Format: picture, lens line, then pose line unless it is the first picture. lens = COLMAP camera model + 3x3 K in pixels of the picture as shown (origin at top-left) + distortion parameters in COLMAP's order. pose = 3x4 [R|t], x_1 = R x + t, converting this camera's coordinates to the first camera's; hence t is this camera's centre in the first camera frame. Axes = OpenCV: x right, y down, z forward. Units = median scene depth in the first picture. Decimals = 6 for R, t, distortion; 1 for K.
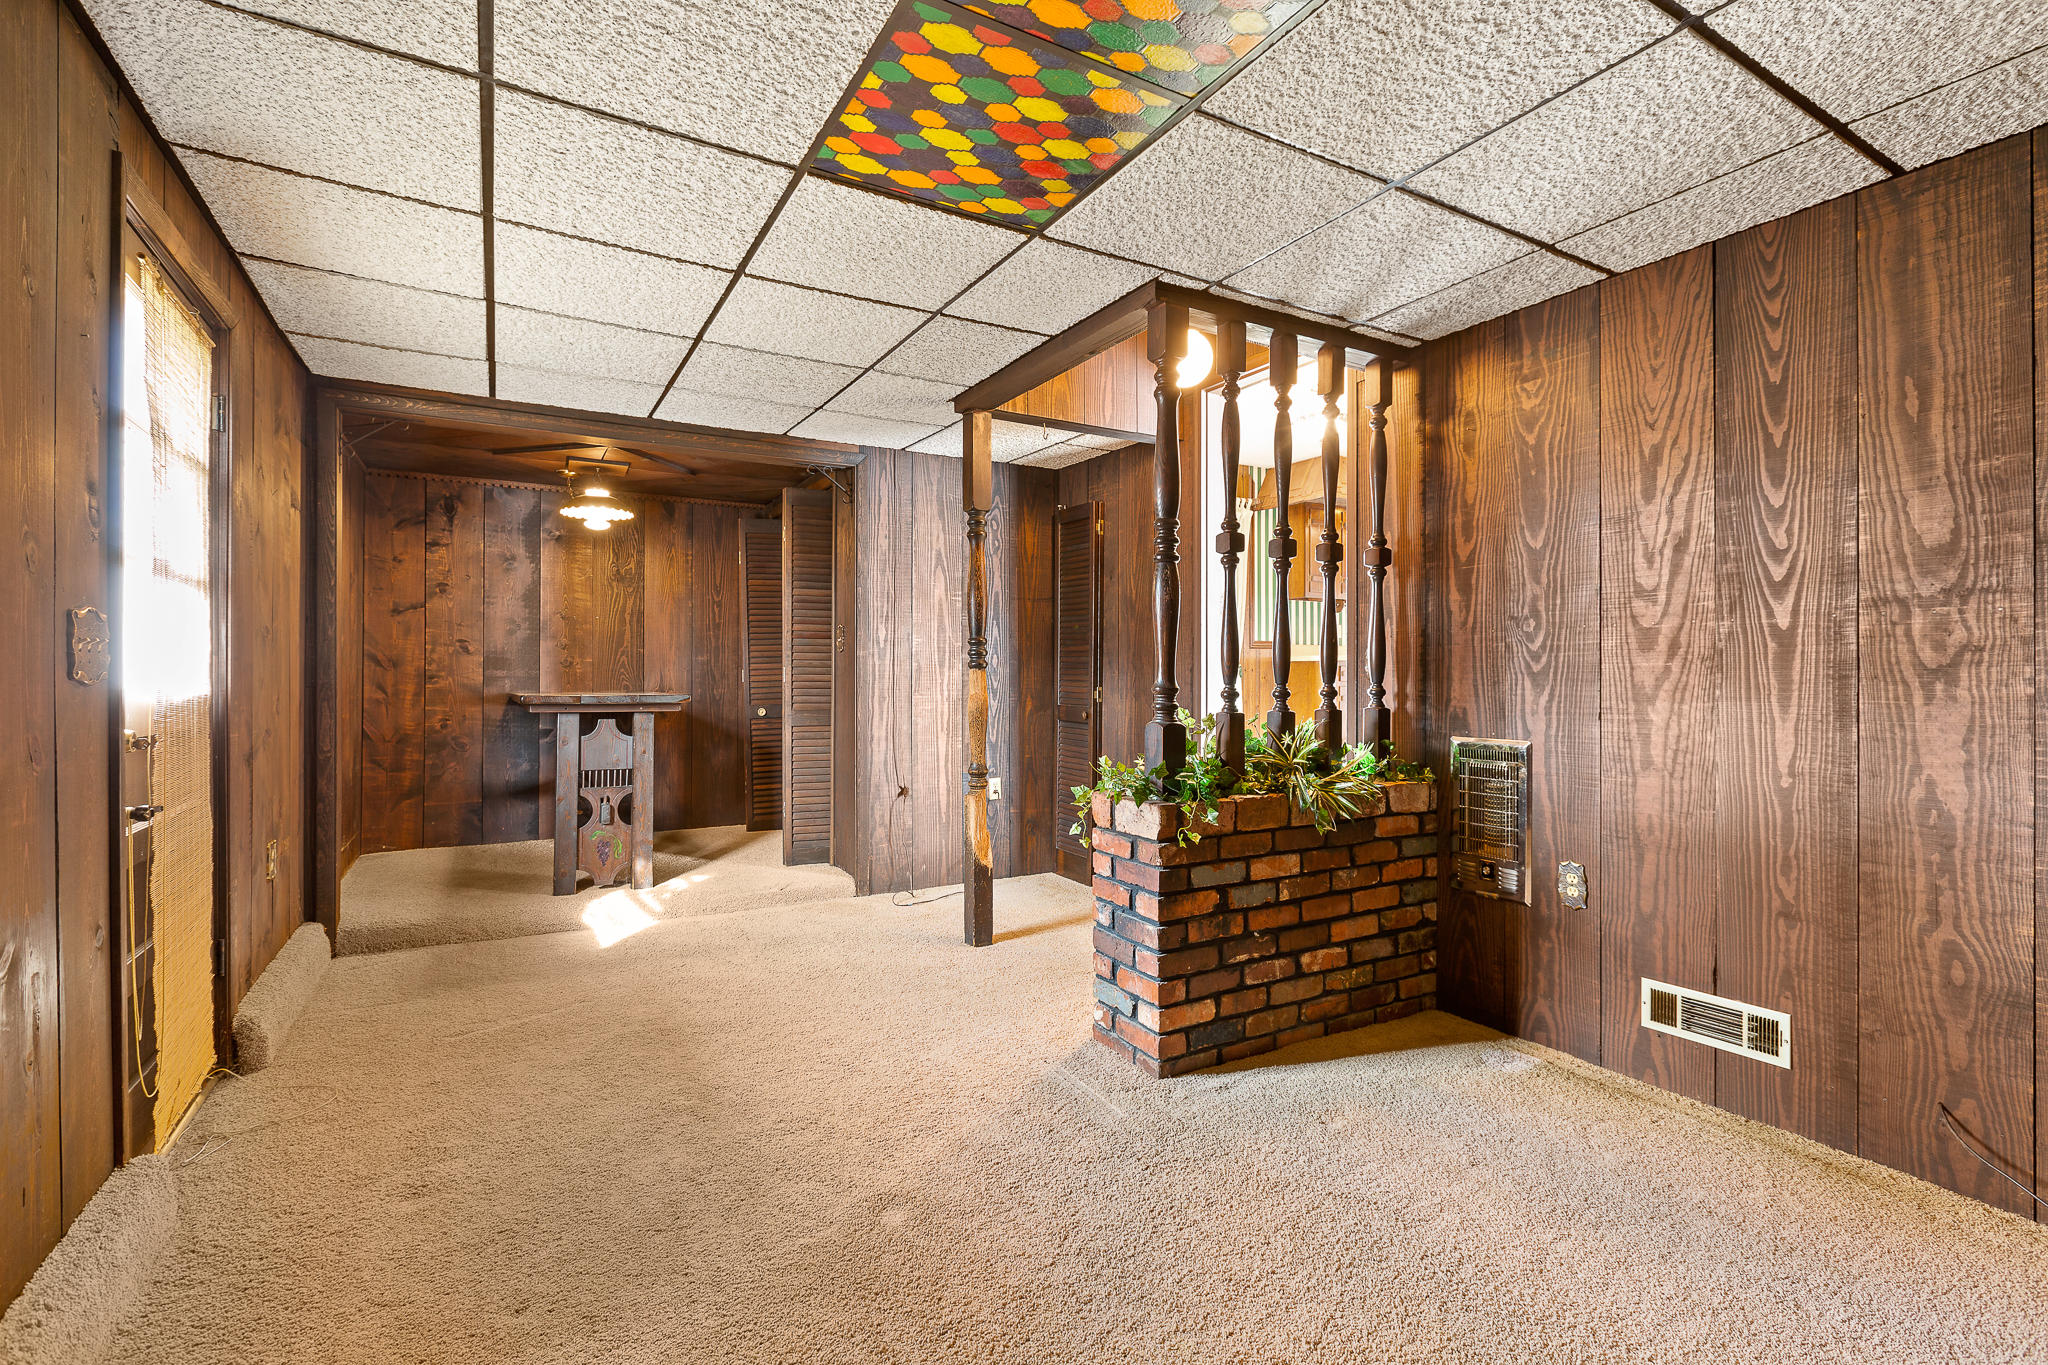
lens RADIAL K [[932.3, 0, 1016.4], [0, 932.3, 678.4], [0, 0, 1]] dist [0.001291, -0.000663]
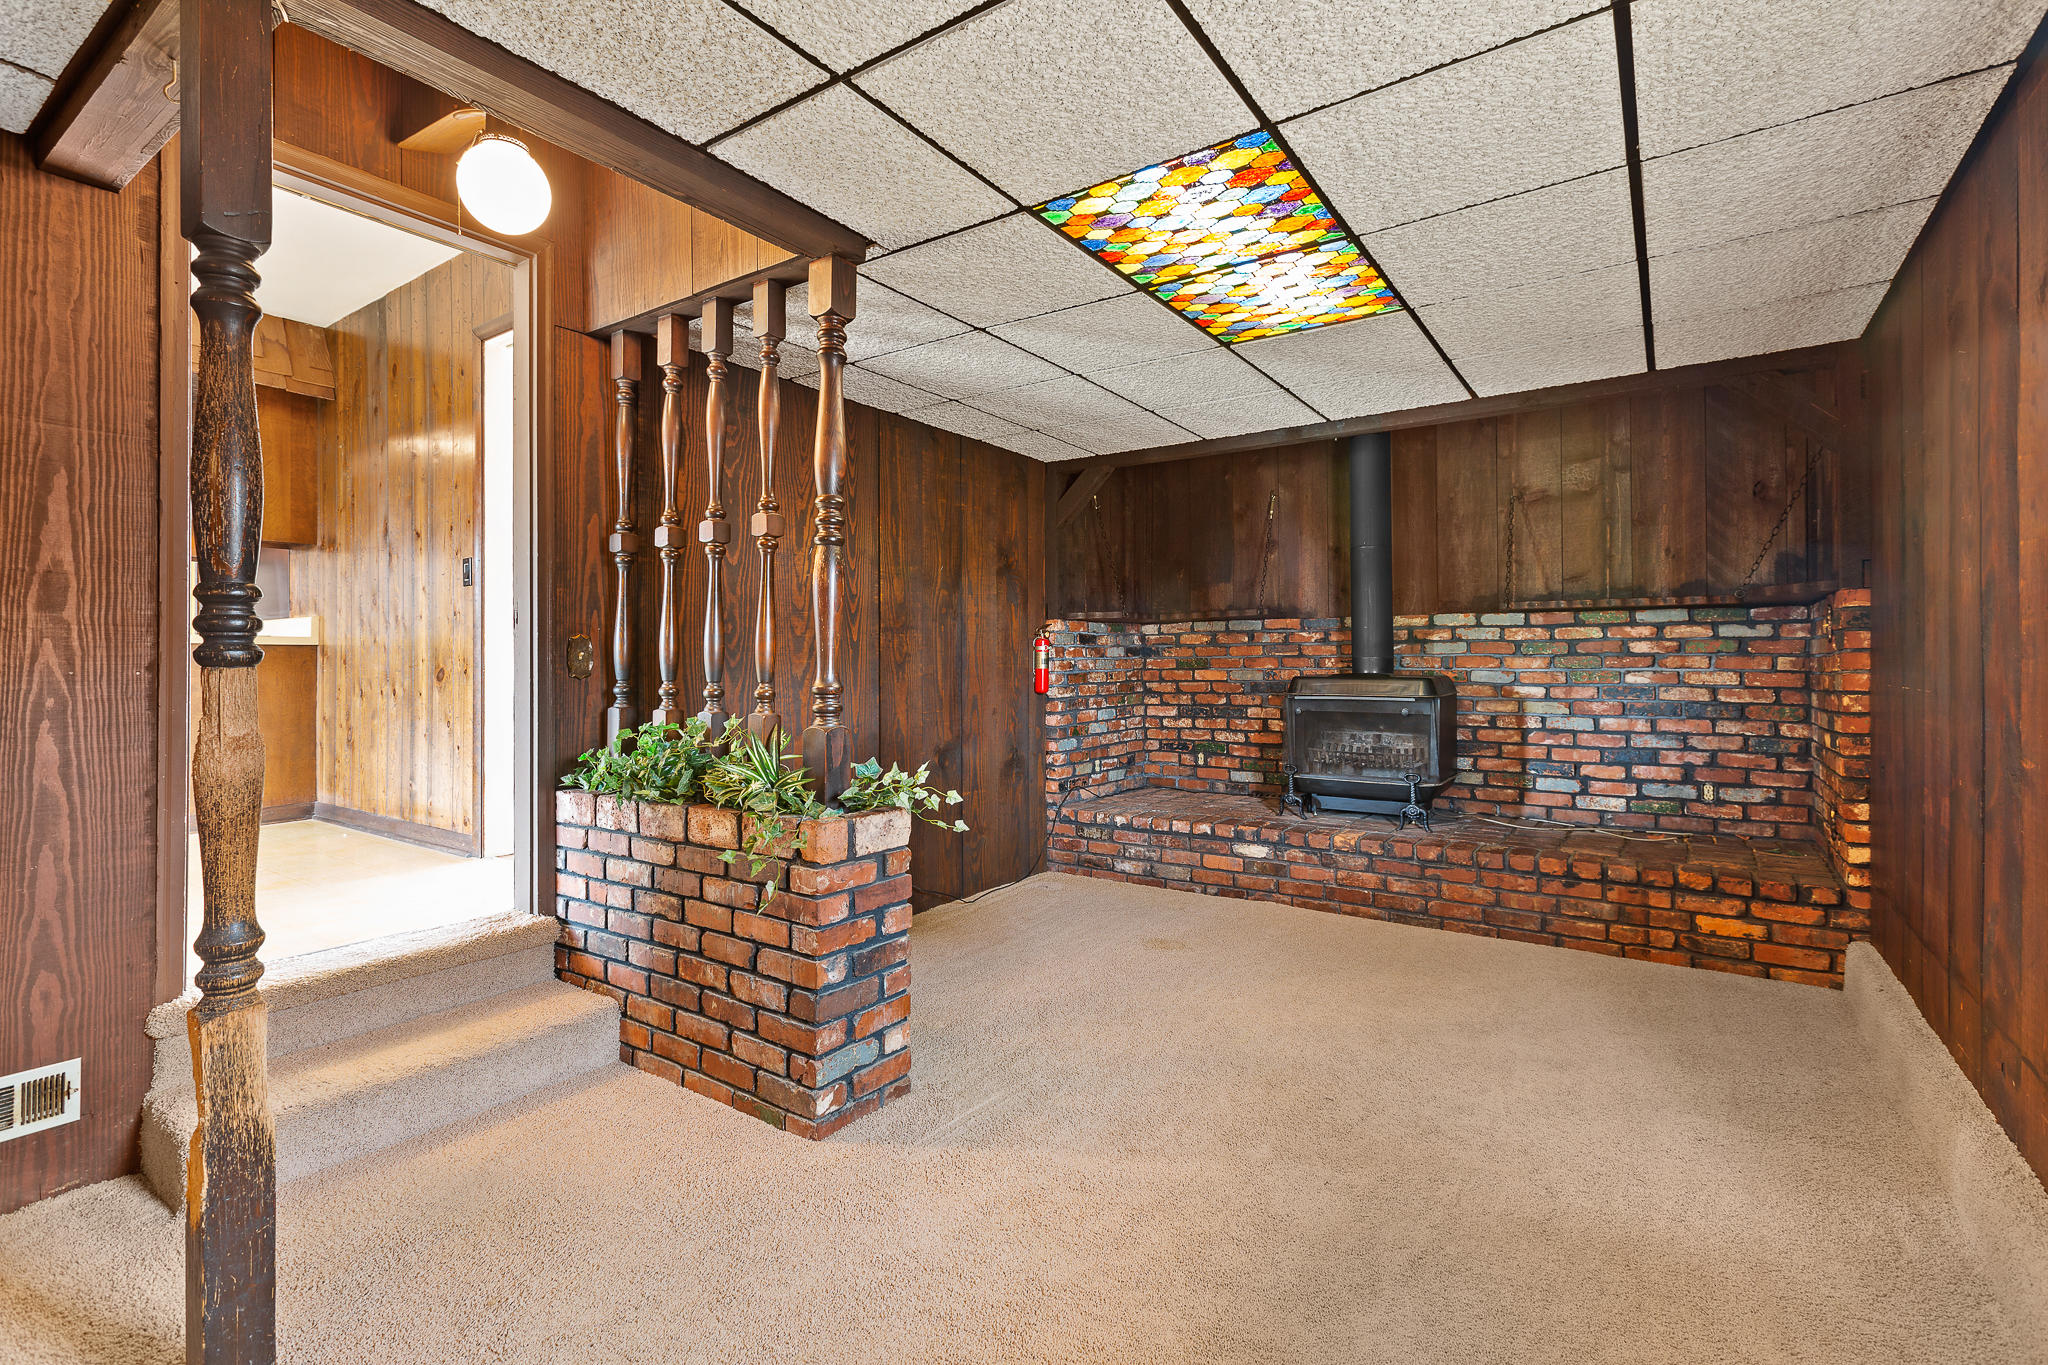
lens RADIAL K [[932.3, 0, 1011.7], [0, 932.3, 668.1], [0, 0, 1]] dist [0.001291, -0.000663]
pose [[-0.436287, -0.003356, 0.899802, -0.704546], [0.004873, 0.999970, 0.006092, -0.011368], [-0.899795, 0.007043, -0.436257, 1.231341]]
